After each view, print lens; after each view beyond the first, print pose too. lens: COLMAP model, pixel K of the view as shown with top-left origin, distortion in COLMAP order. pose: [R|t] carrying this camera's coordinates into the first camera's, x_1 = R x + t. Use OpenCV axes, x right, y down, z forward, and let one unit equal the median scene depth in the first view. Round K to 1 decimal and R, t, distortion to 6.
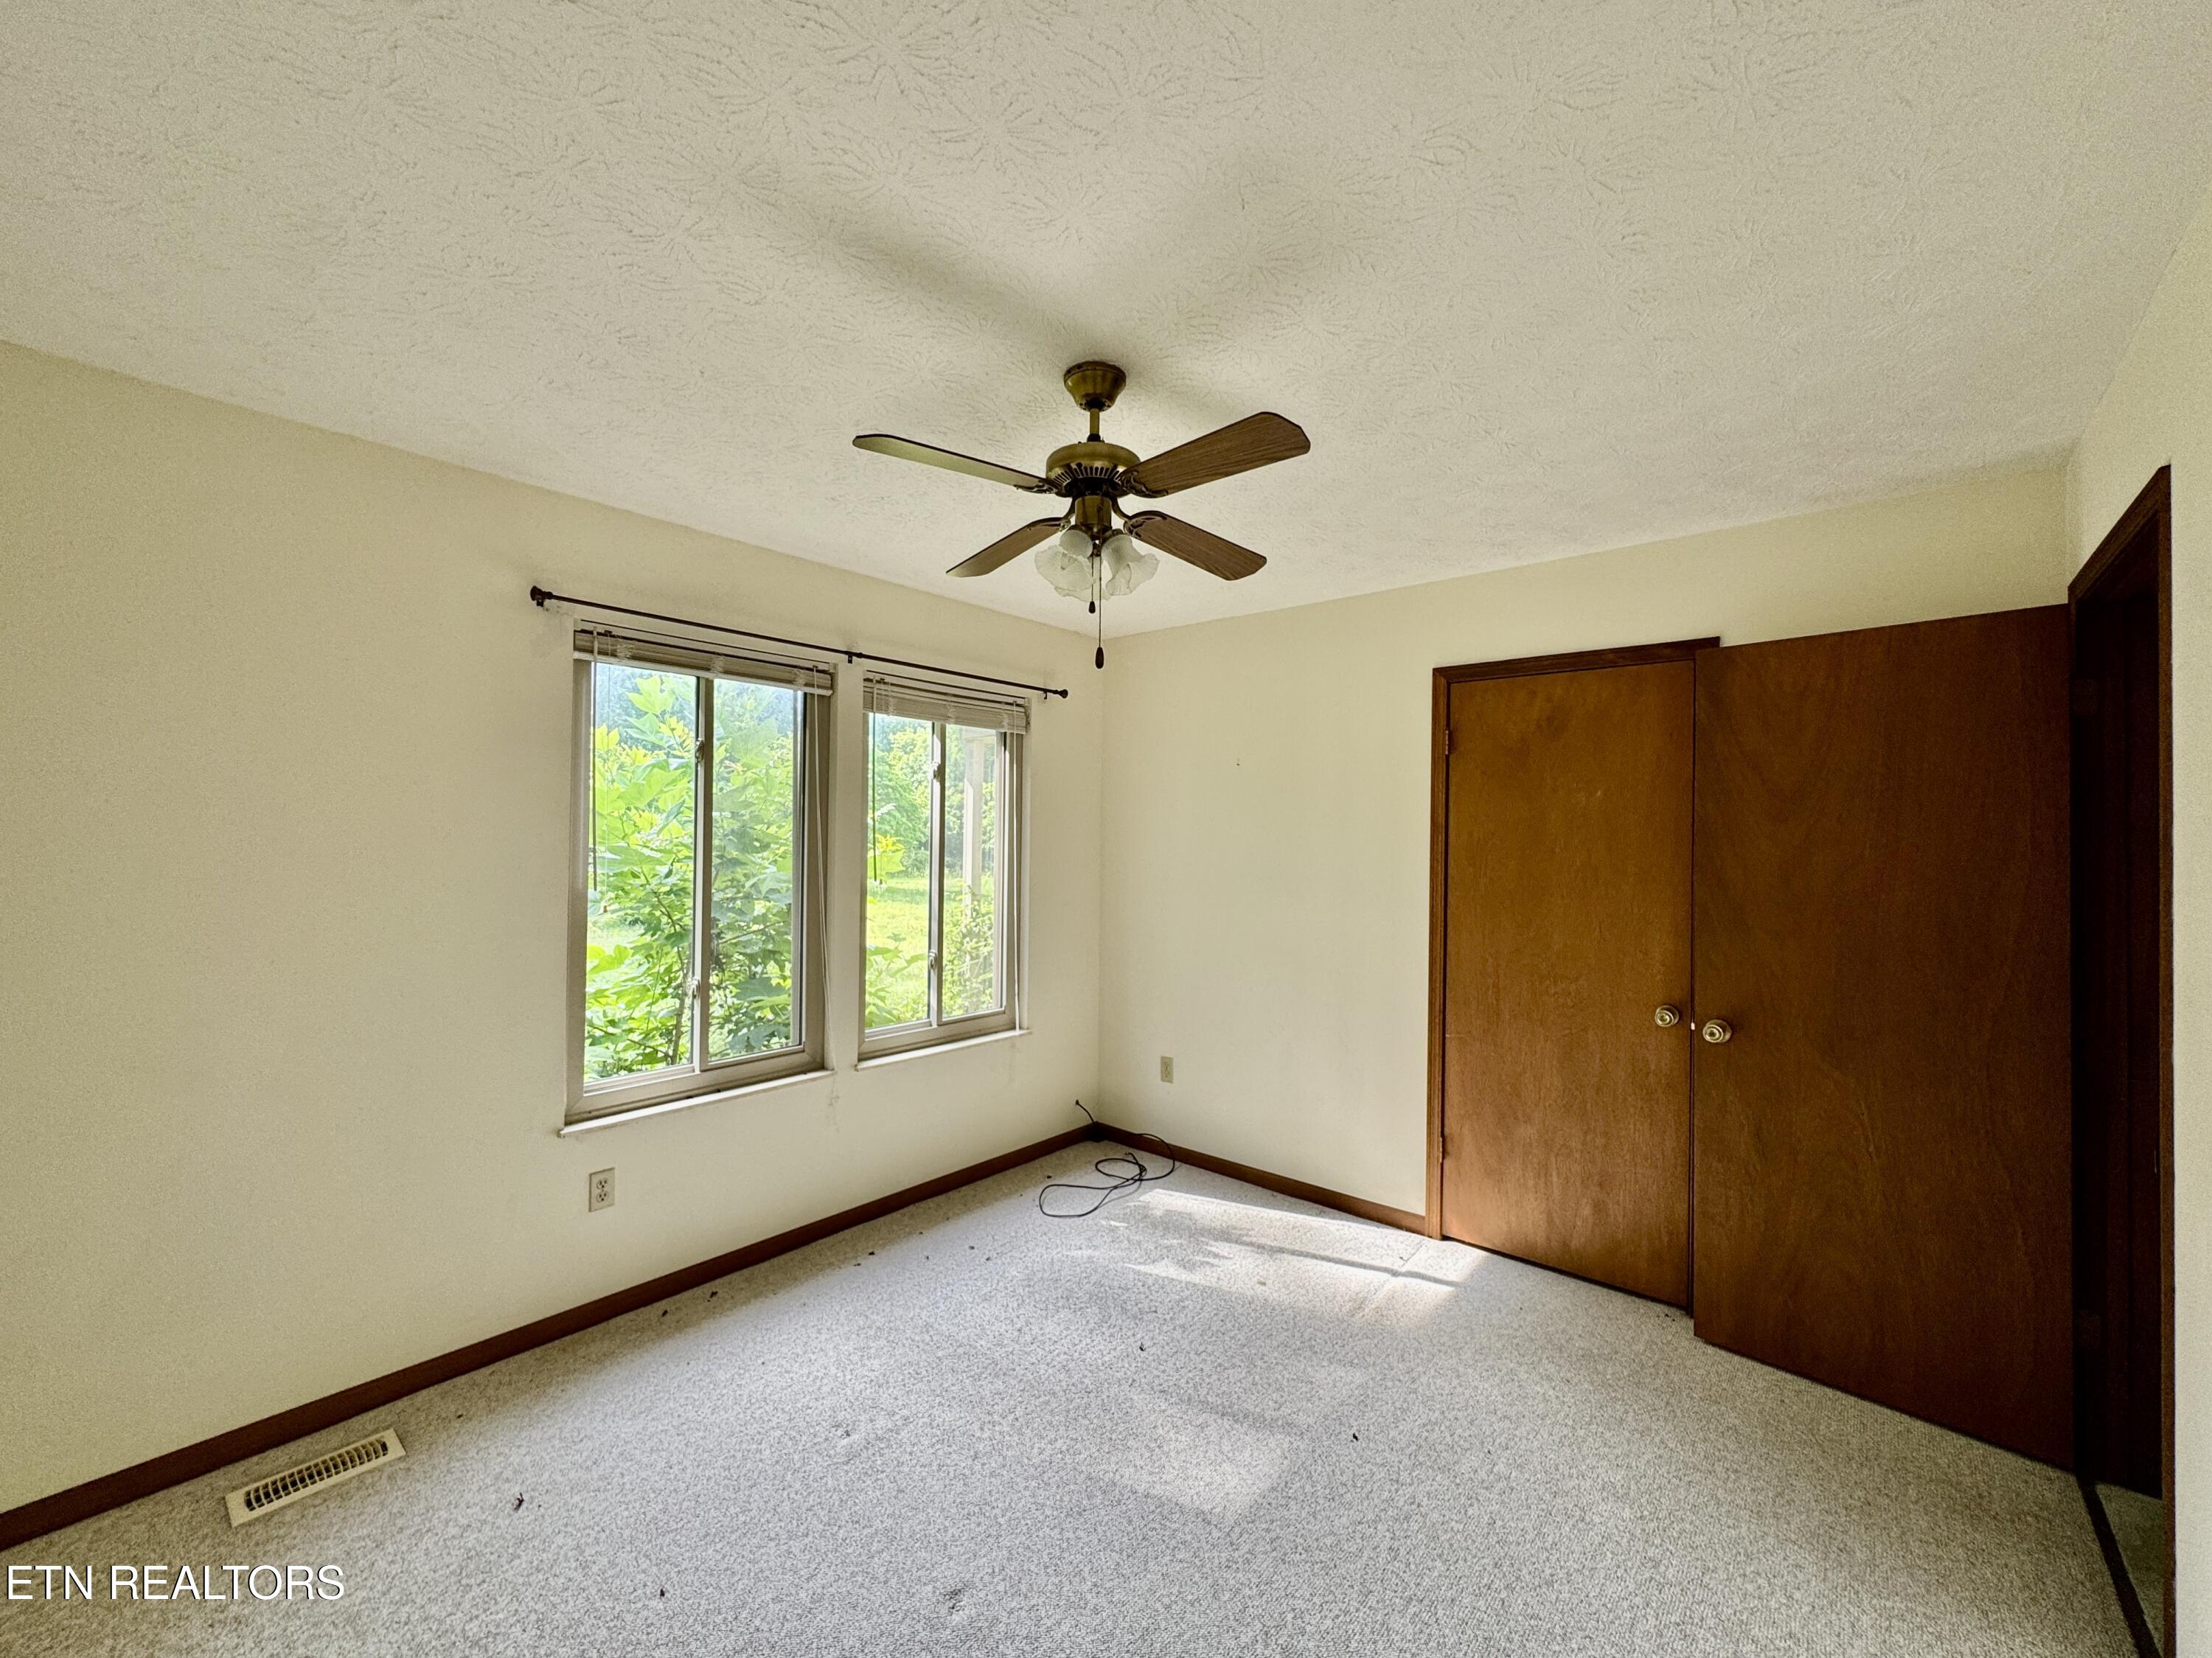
lens RADIAL K [[881.9, 0, 1102.2], [0, 881.9, 828.1], [0, 0, 1]] dist [0.000398, 0.000029]
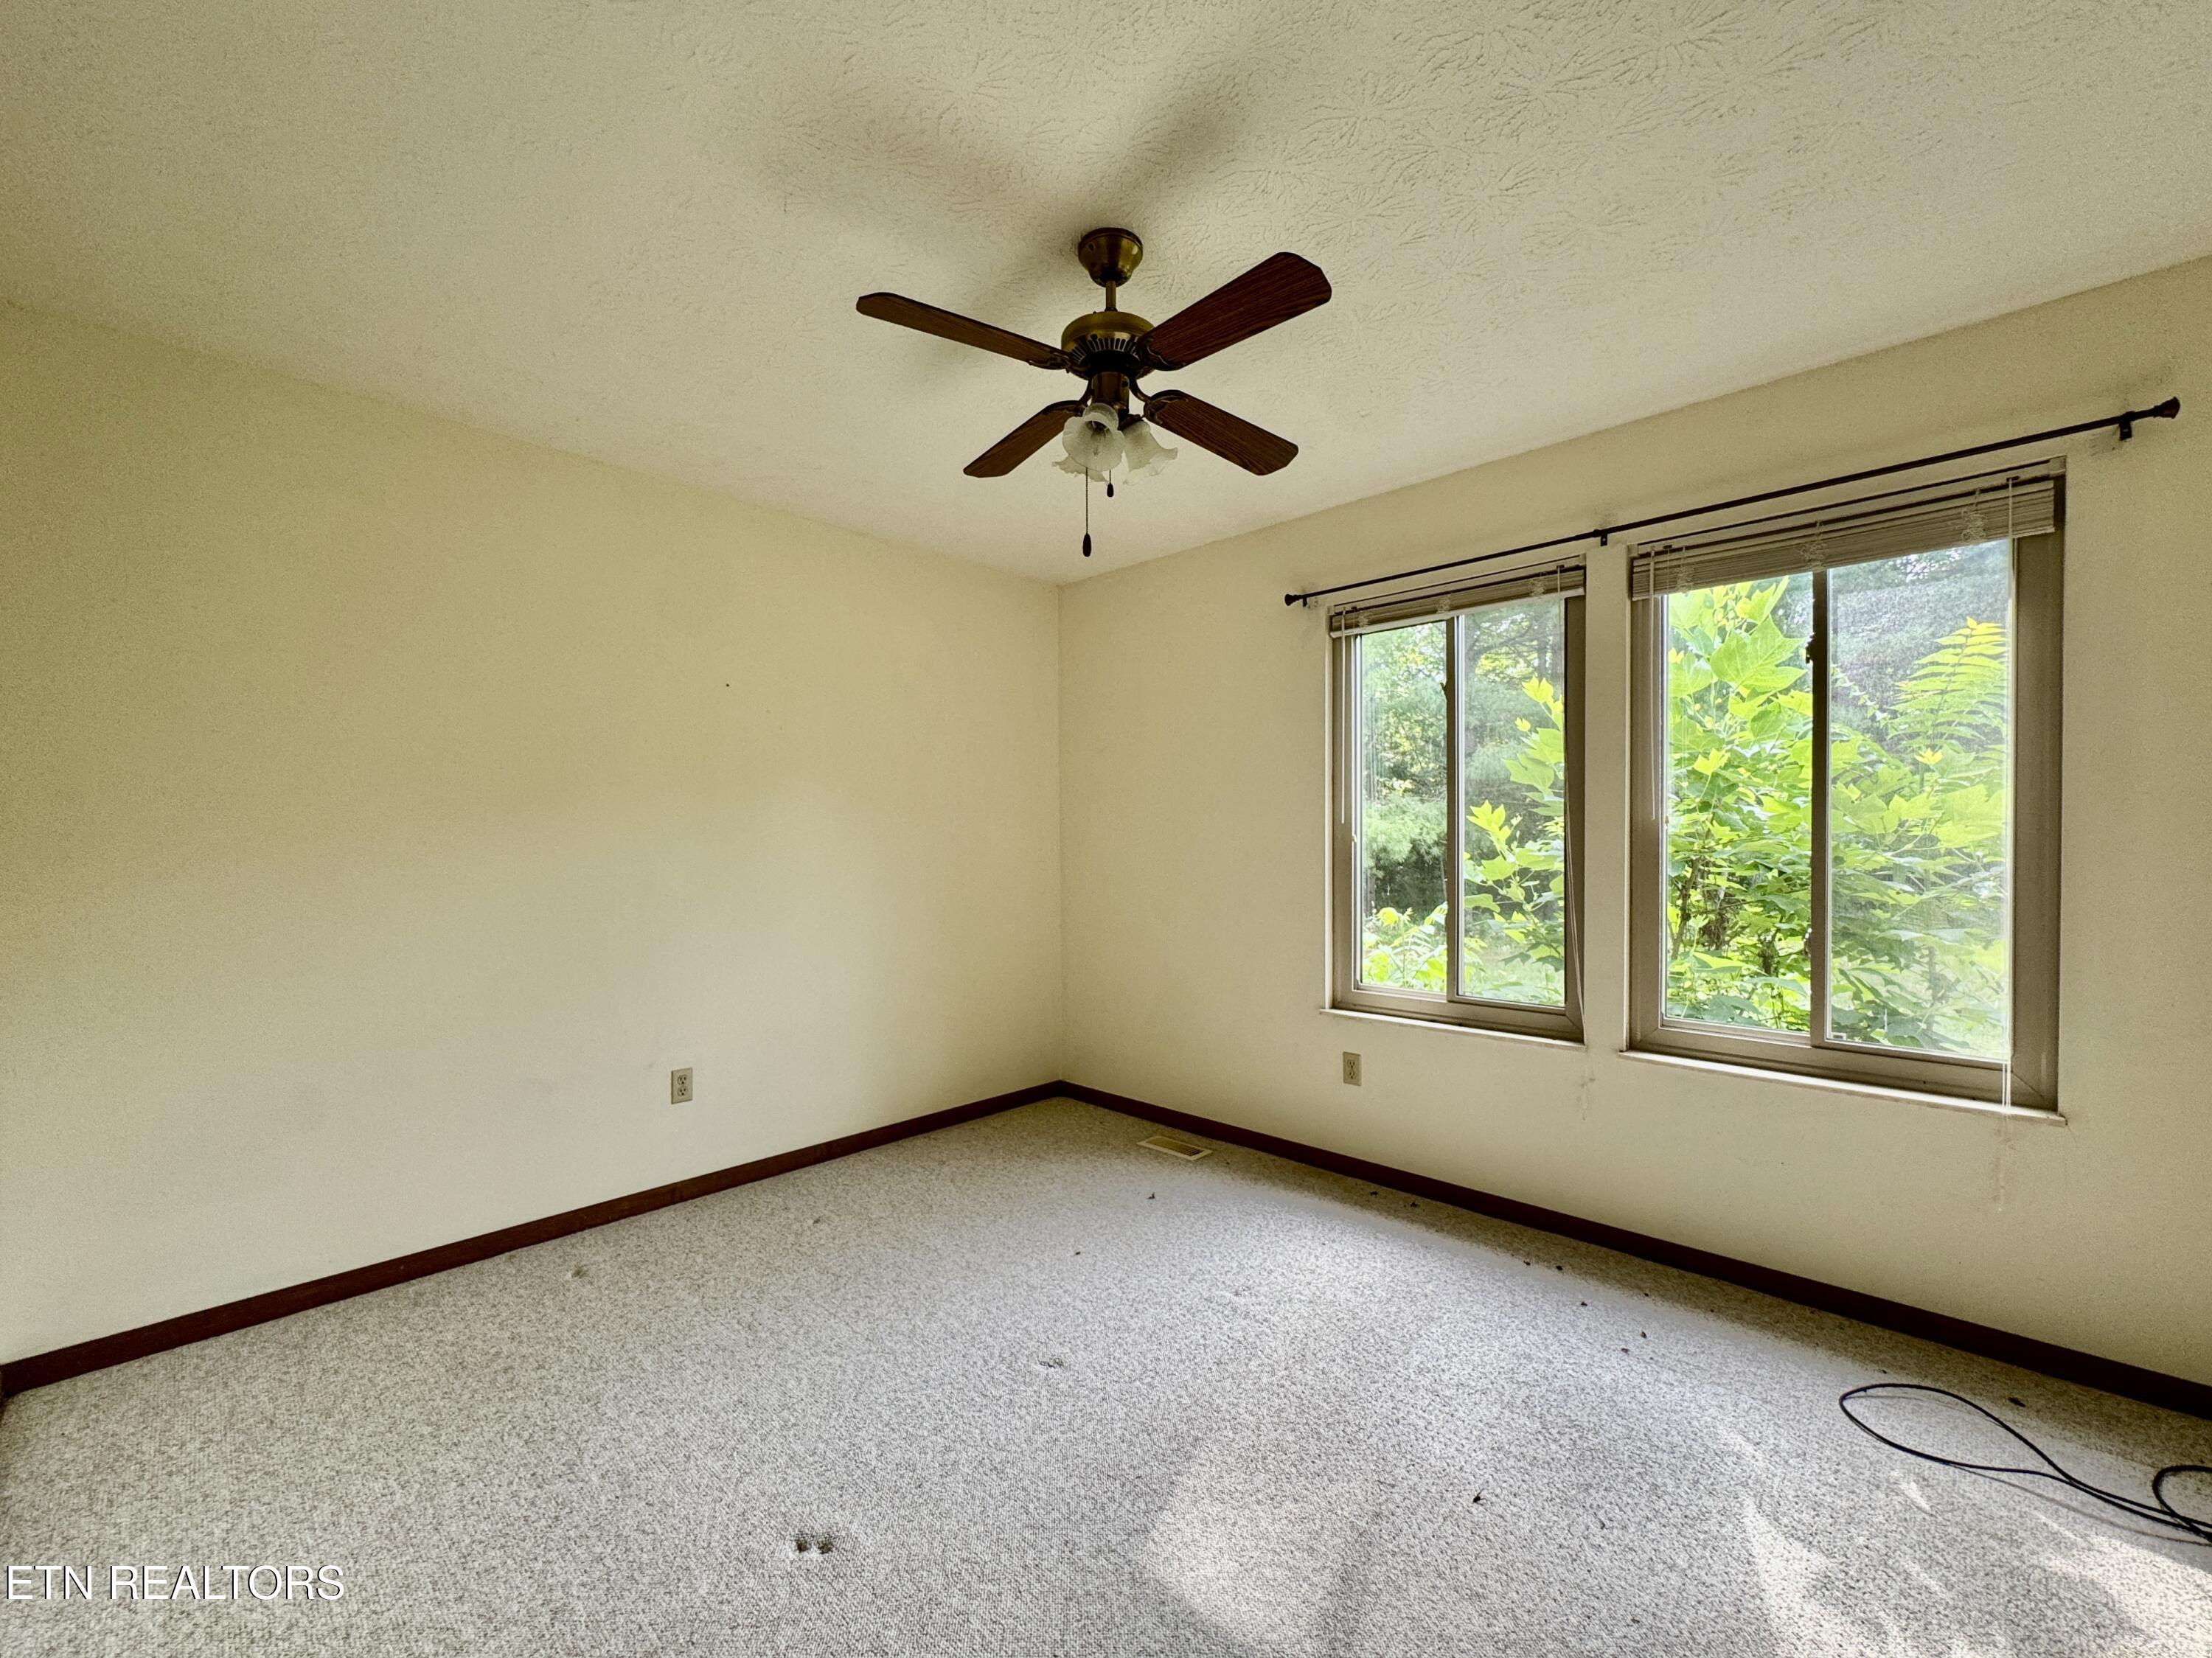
lens RADIAL K [[892.0, 0, 1103.7], [0, 892.0, 846.8], [0, 0, 1]] dist [-0.000403, 0.000068]
pose [[-0.048385, 0.000891, -0.998828, 0.649640], [0.016564, 0.999863, 0.000090, 0.093983], [0.998691, -0.016540, -0.048393, 0.693276]]
